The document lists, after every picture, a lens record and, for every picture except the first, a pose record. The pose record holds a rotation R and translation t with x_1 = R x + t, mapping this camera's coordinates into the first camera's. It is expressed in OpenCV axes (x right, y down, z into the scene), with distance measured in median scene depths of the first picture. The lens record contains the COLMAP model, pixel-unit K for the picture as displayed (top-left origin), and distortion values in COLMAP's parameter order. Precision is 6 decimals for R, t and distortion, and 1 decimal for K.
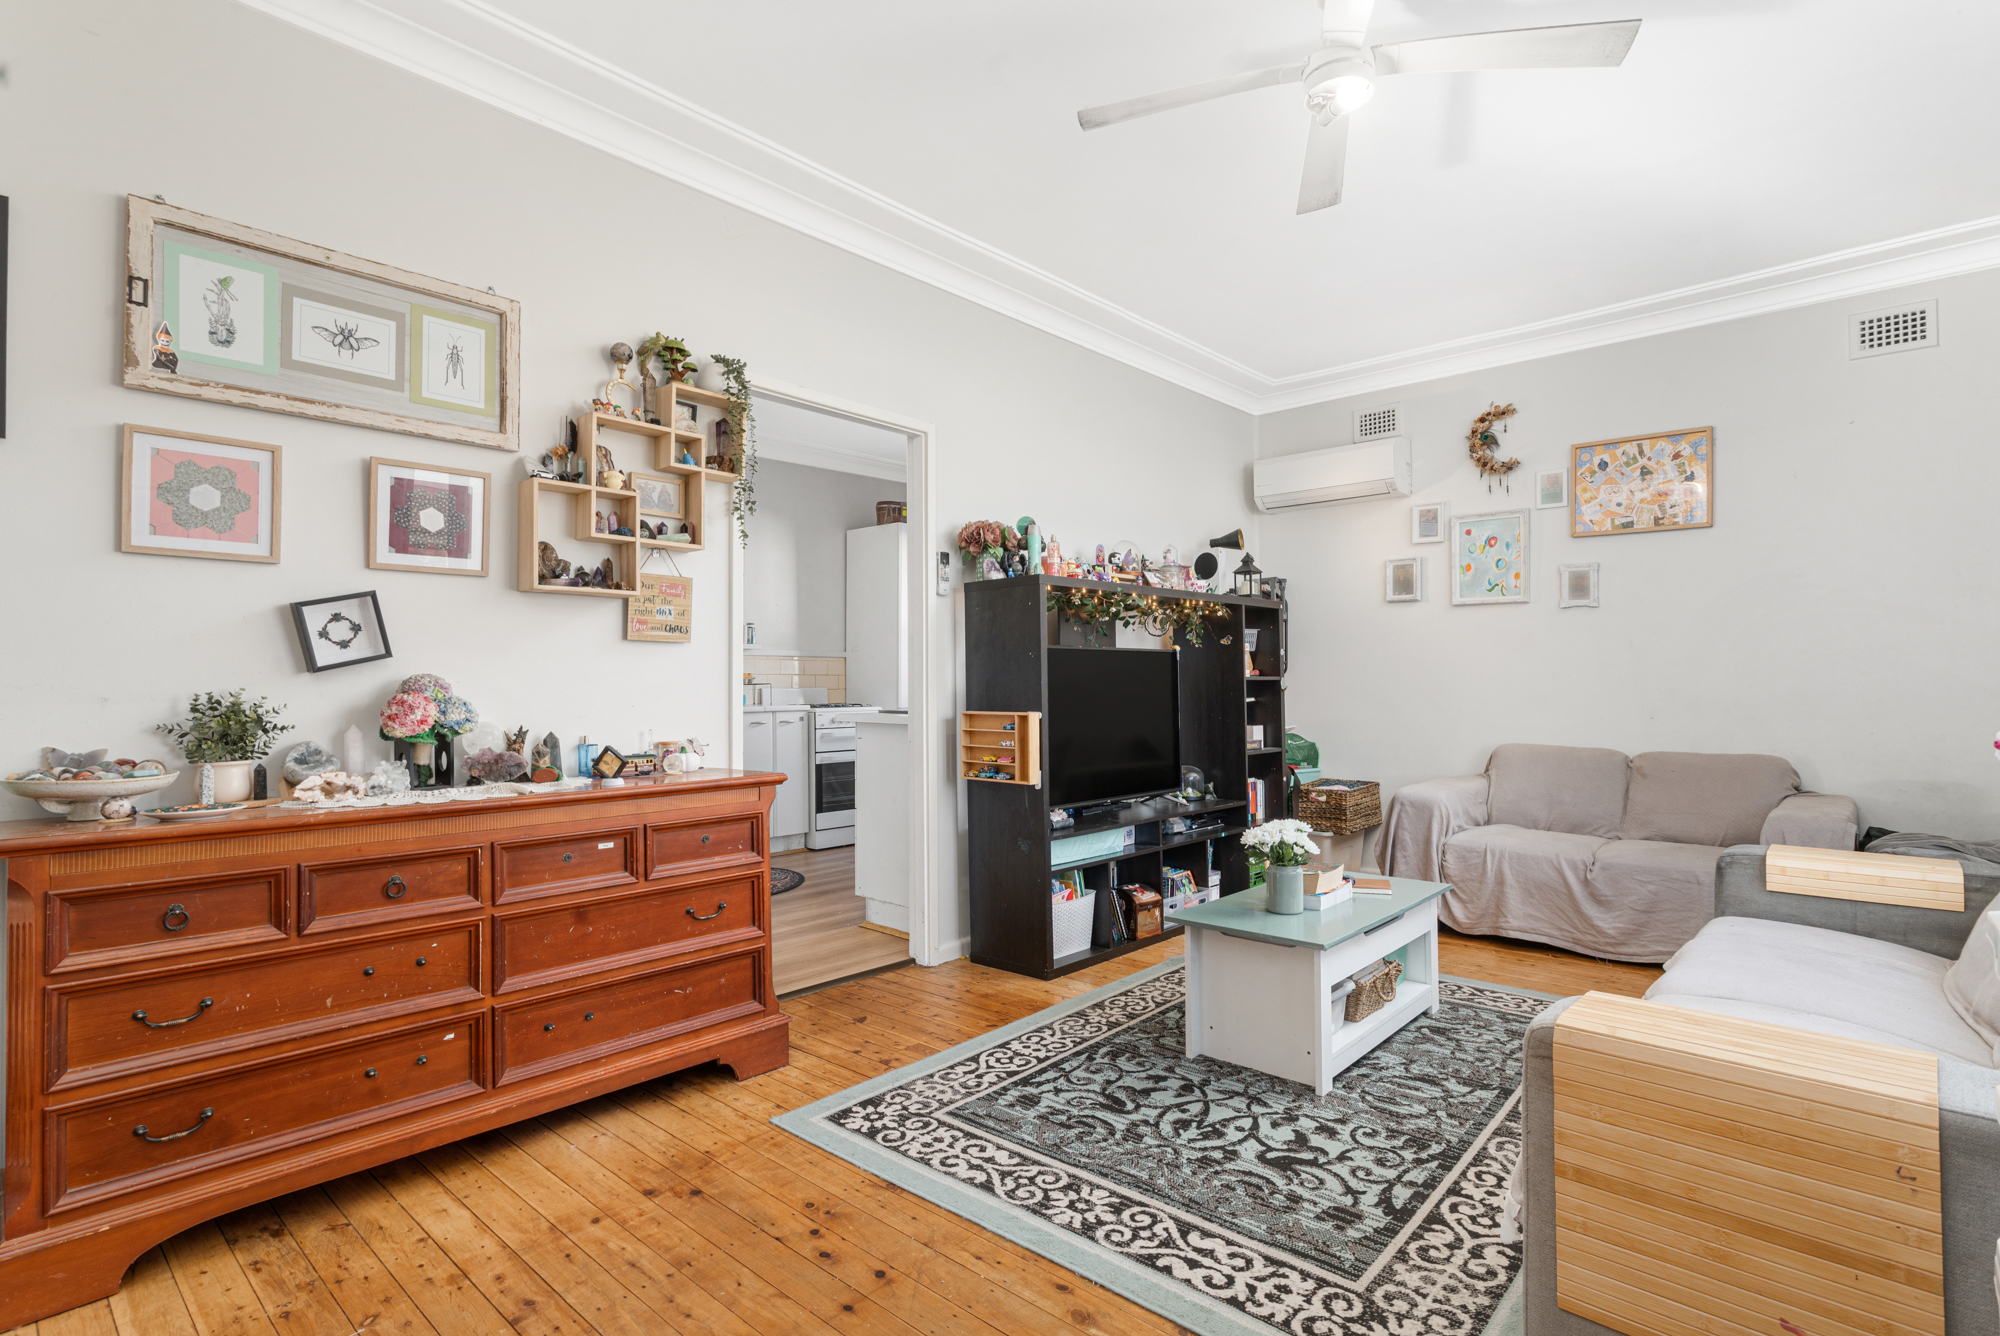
lens RADIAL K [[973.9, 0, 996.2], [0, 973.9, 662.9], [0, 0, 1]] dist [-0.005158, 0.000337]
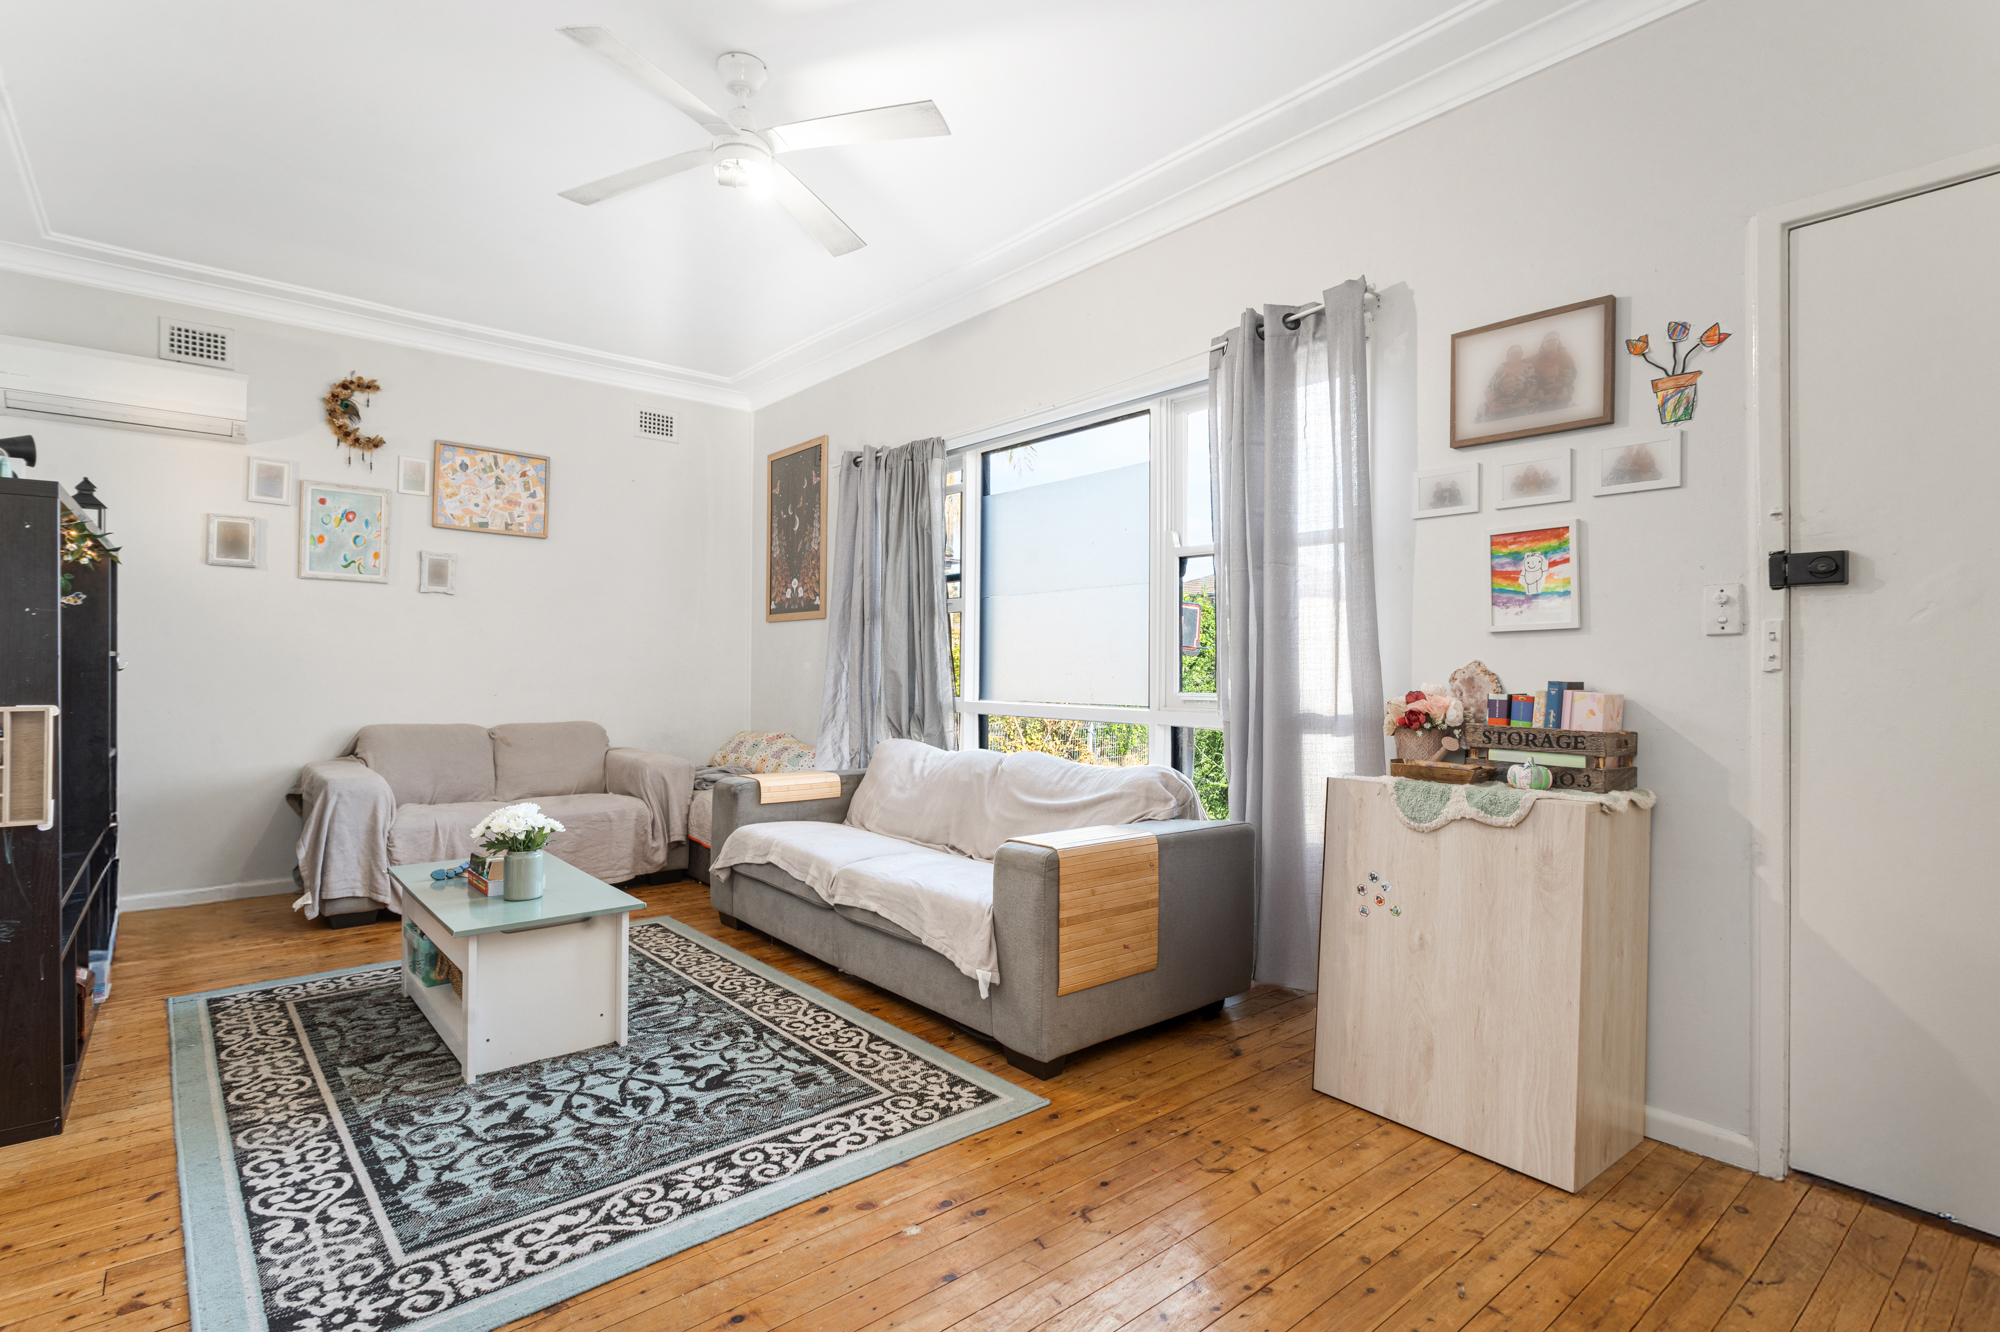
lens RADIAL K [[973.9, 0, 996.2], [0, 973.9, 660.9], [0, 0, 1]] dist [-0.005158, 0.000337]
pose [[0.116209, 0.012519, 0.993146, -0.701379], [-0.033041, 0.999416, -0.008731, 0.011028], [-0.992675, -0.031800, 0.116555, 0.473916]]
